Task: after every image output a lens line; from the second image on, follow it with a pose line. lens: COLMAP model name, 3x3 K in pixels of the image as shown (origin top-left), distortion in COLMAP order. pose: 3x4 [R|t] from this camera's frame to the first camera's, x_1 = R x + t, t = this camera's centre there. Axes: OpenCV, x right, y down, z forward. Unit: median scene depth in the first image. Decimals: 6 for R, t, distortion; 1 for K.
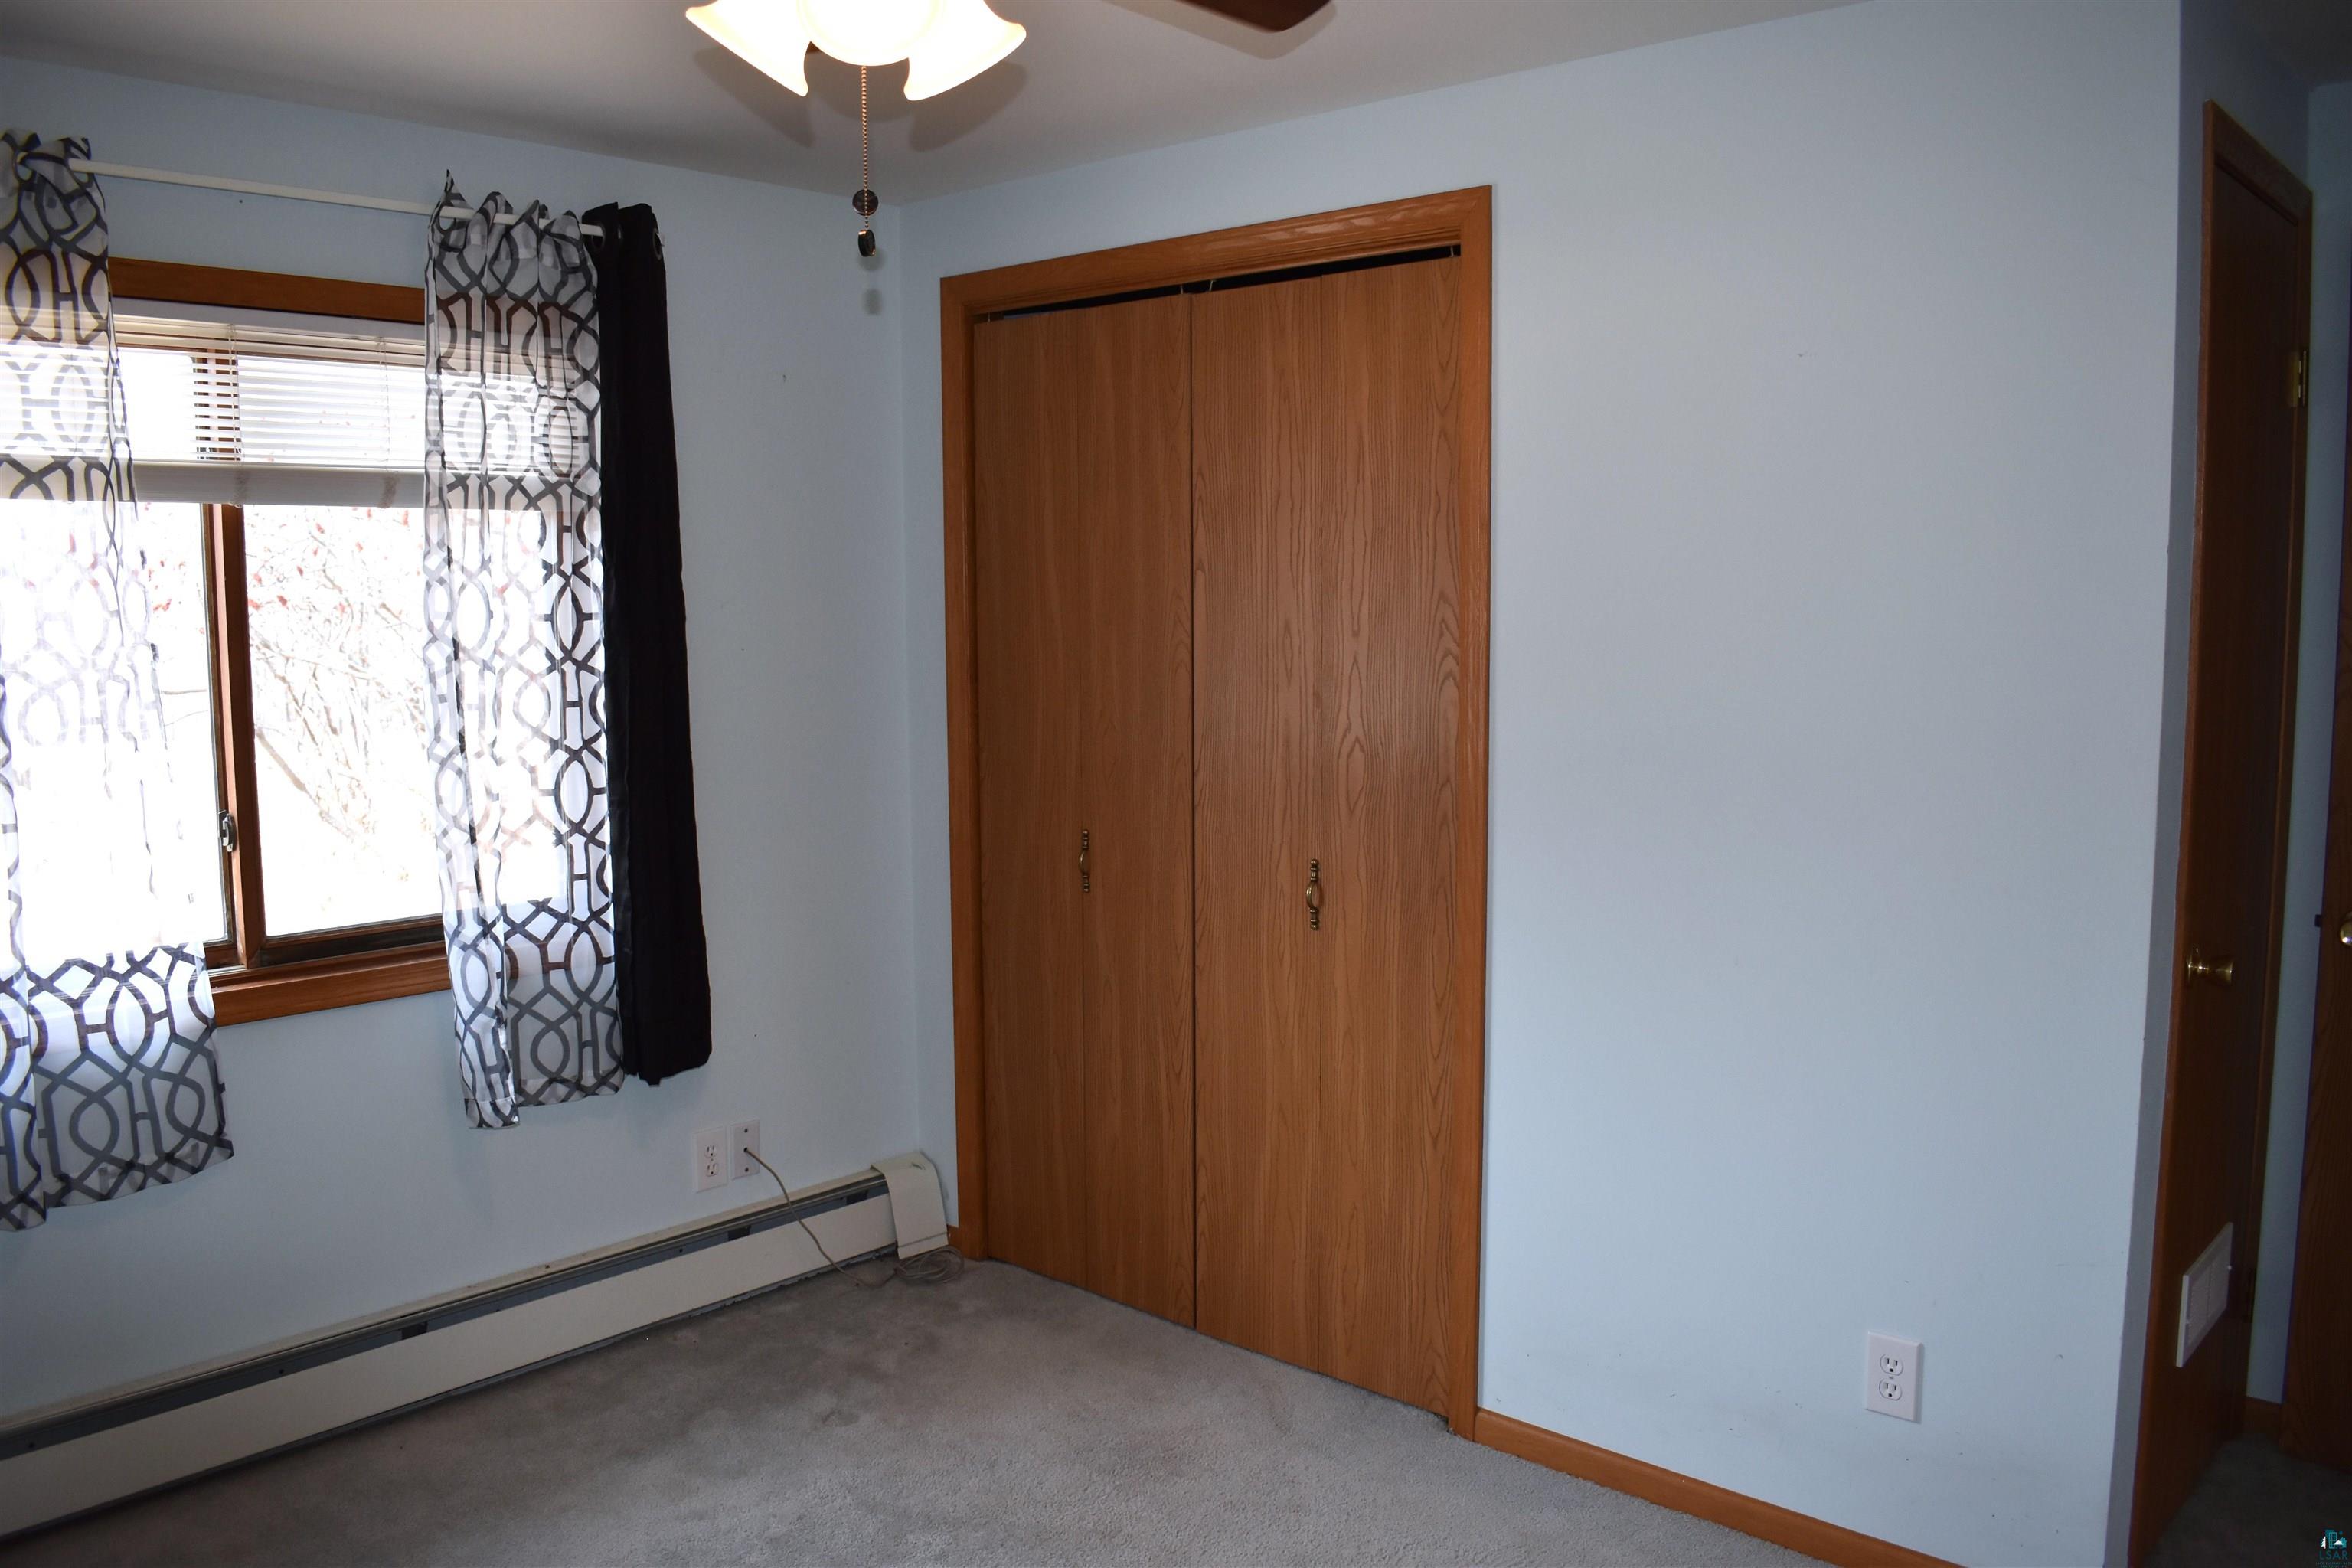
lens RADIAL K [[1962.2, 0, 1166.1], [0, 1962.2, 784.4], [0, 0, 1]] dist [-0.102548, 0.003210]
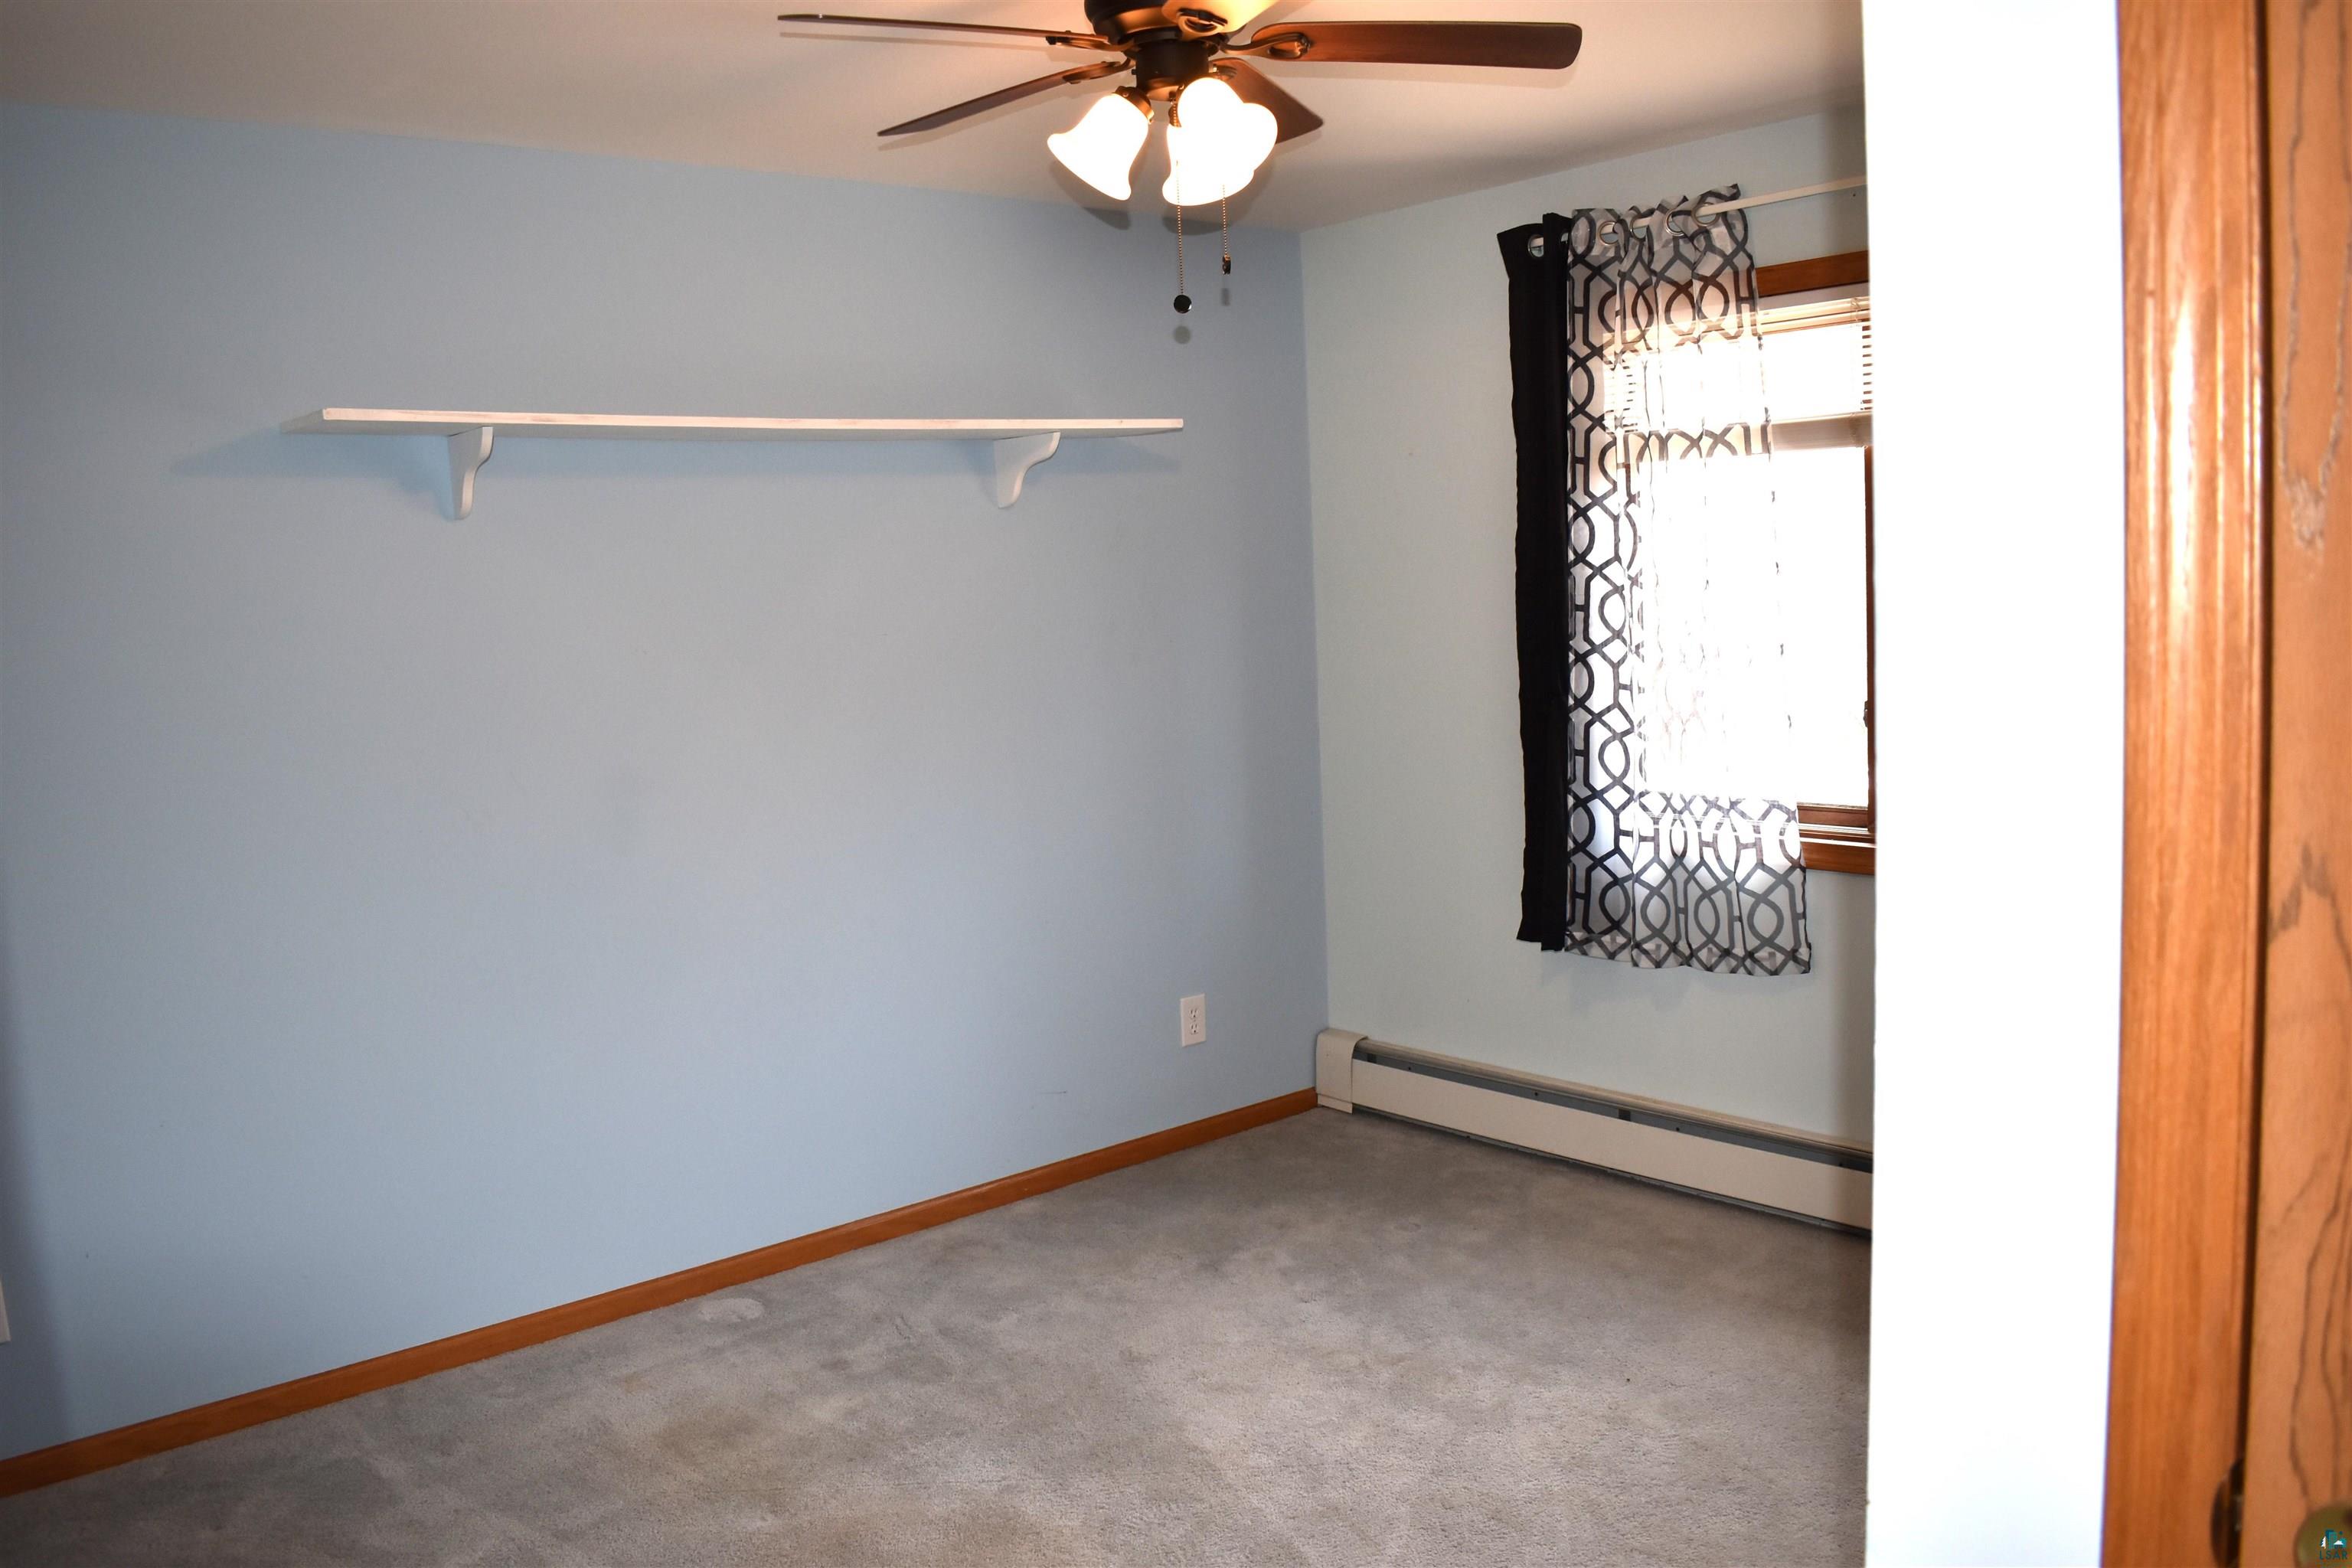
lens RADIAL K [[1838.2, 0, 1176.0], [0, 1838.2, 784.0], [0, 0, 1]] dist [-0.091019, 0.005115]
pose [[-0.104600, 0.128714, -0.986150, 0.760270], [-0.060280, 0.988946, 0.135472, -0.069140], [0.992686, 0.073615, -0.095685, 0.732782]]
